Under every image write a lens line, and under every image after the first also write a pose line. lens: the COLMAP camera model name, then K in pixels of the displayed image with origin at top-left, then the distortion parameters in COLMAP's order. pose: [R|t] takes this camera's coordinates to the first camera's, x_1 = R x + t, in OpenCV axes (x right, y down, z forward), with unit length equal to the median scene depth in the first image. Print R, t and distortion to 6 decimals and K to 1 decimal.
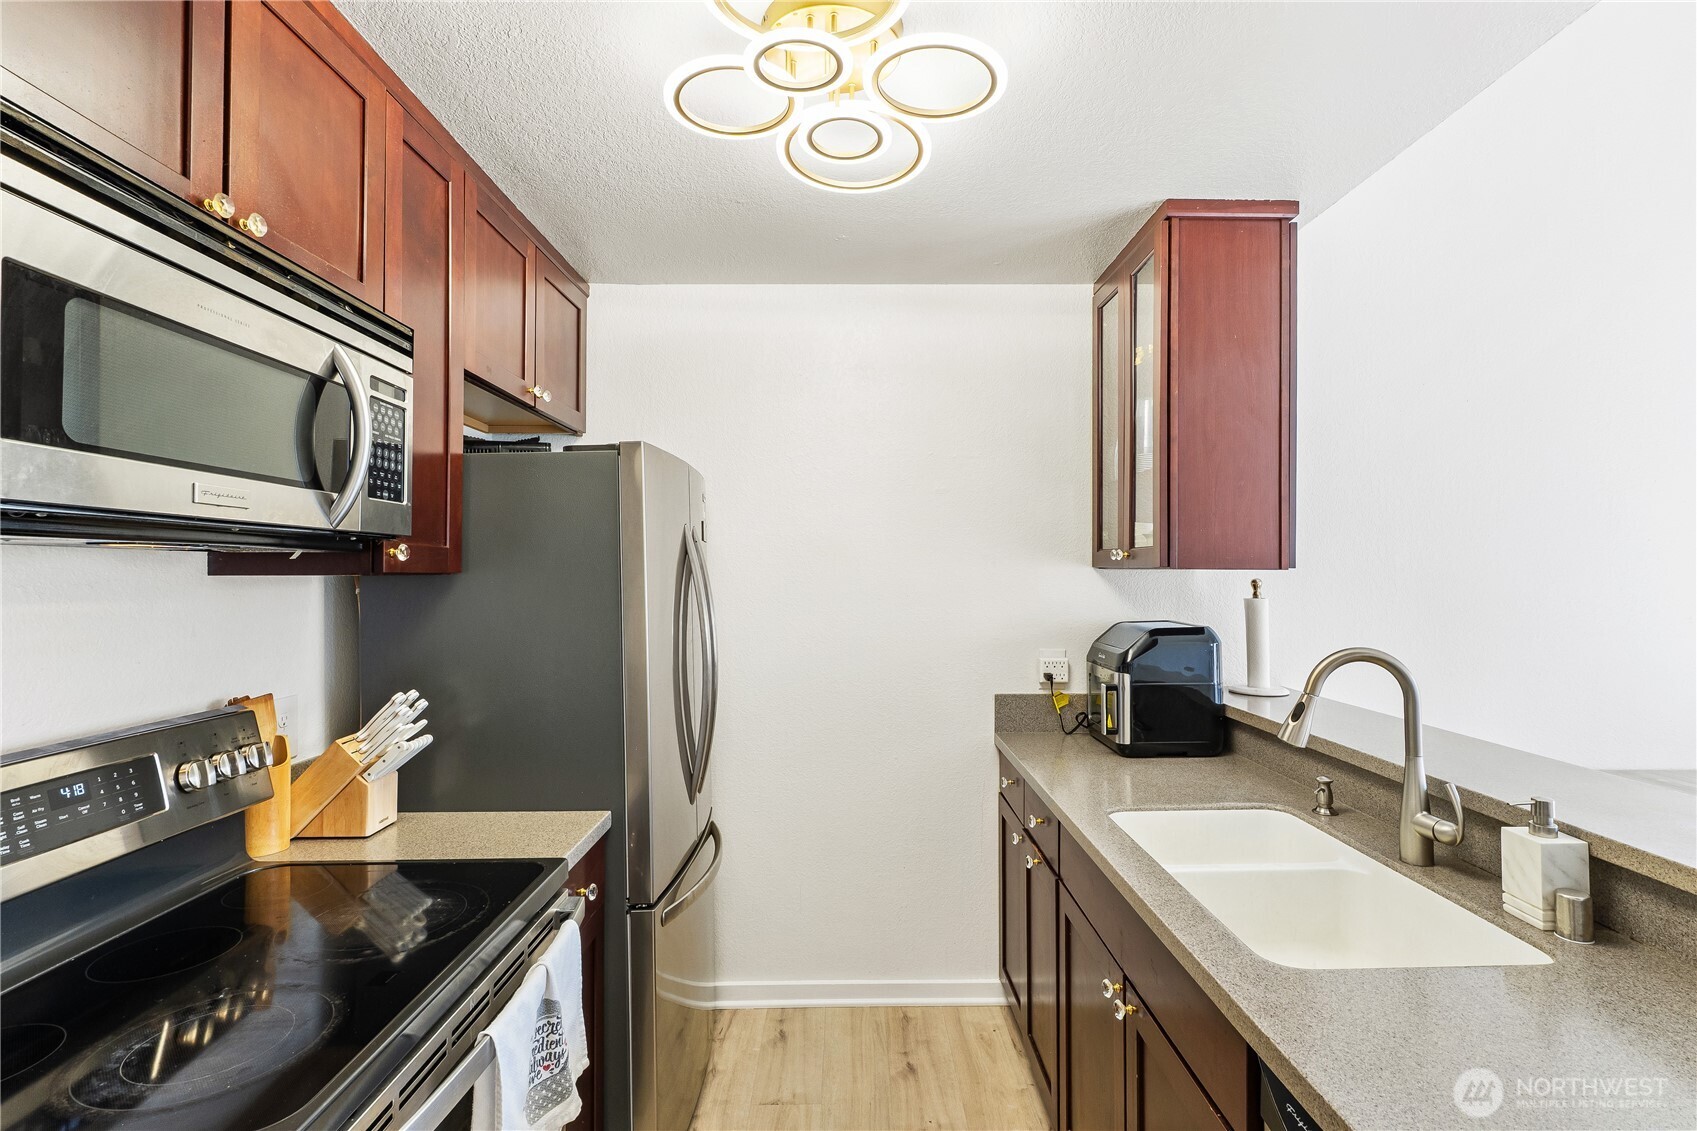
lens RADIAL K [[807.7, 0, 848.5], [0, 807.7, 565.5], [0, 0, 1]] dist [0.002056, 0.000244]
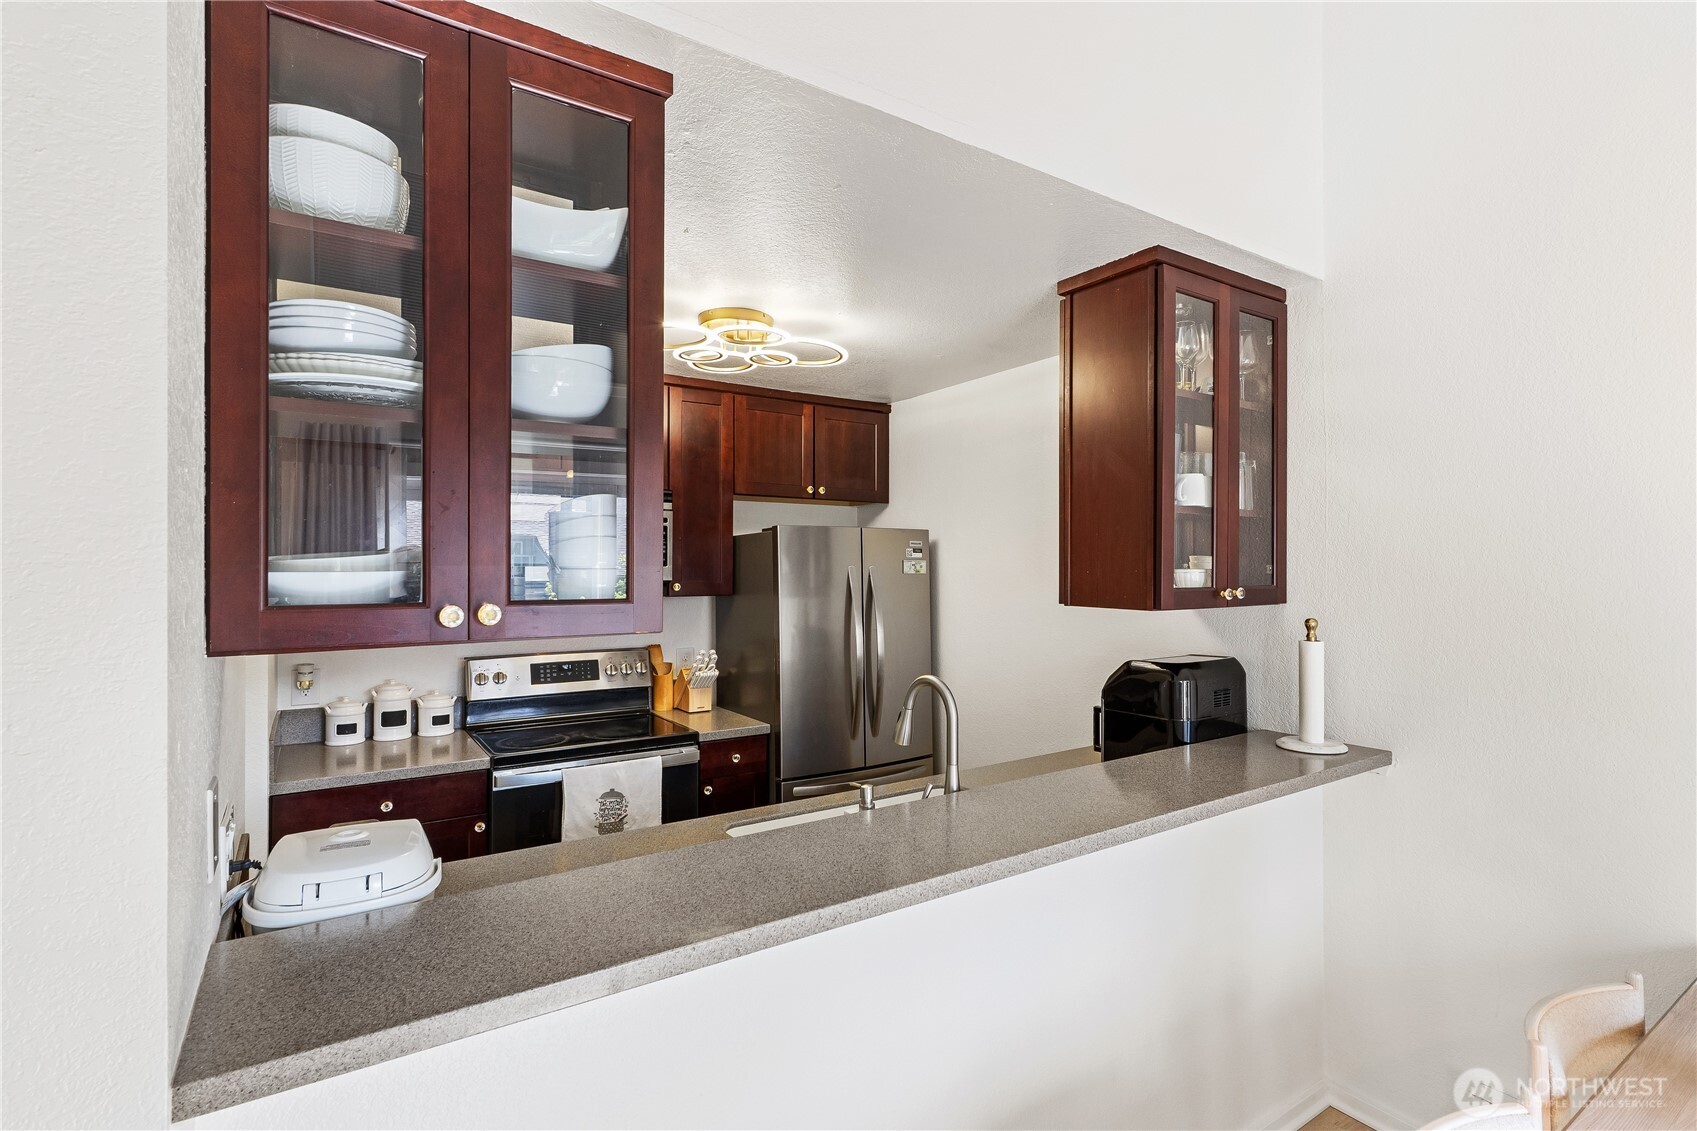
lens RADIAL K [[807.7, 0, 848.5], [0, 807.7, 565.5], [0, 0, 1]] dist [0.002056, 0.000244]
pose [[0.548384, -0.004626, -0.836214, 1.407838], [0.007614, 0.999971, -0.000539, -0.066211], [0.836192, -0.006071, 0.548403, 0.119632]]
